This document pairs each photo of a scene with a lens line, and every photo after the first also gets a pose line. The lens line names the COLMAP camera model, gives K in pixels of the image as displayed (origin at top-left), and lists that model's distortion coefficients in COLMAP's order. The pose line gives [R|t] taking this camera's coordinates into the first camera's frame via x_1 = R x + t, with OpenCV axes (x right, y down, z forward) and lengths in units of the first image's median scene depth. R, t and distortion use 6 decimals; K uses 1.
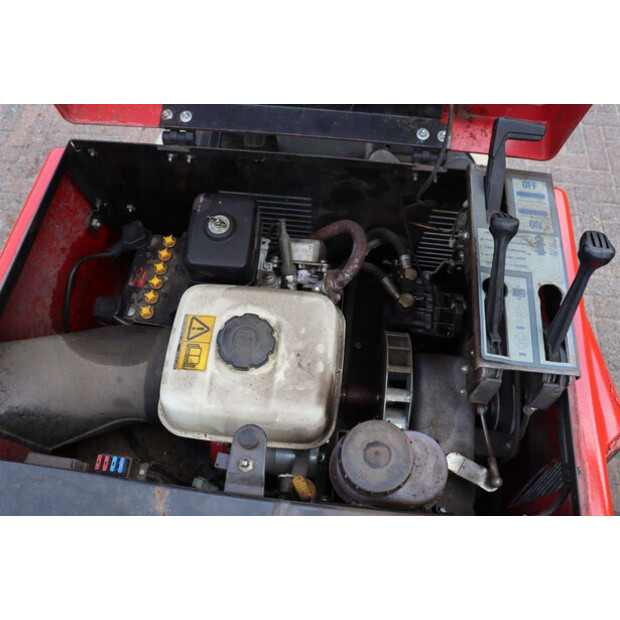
lens RADIAL K [[591.4, 0, 310.6], [0, 591.4, 270.6], [0, 0, 1]] dist [-0.146316, 0.020435]
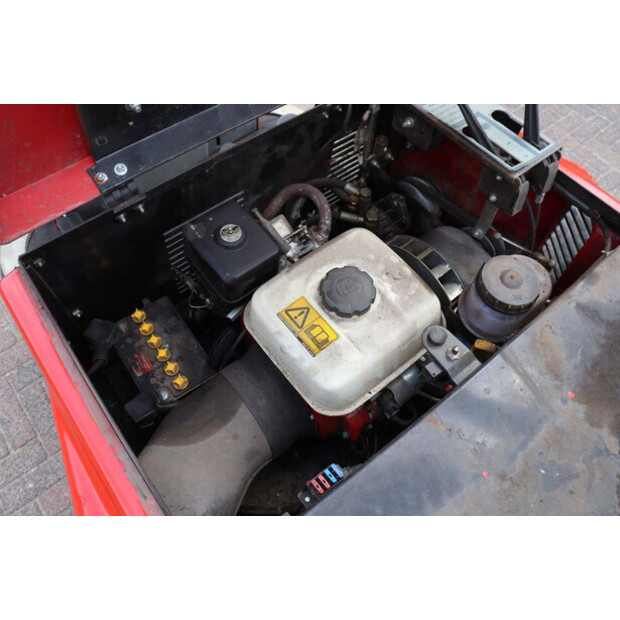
lens RADIAL K [[591.4, 0, 310.6], [0, 591.4, 270.6], [0, 0, 1]] dist [-0.146316, 0.020435]
pose [[0.699588, -0.556721, 0.447926, -0.587874], [0.587905, 0.804762, 0.082015, -0.032751], [-0.406133, 0.205961, 0.890301, 0.083935]]
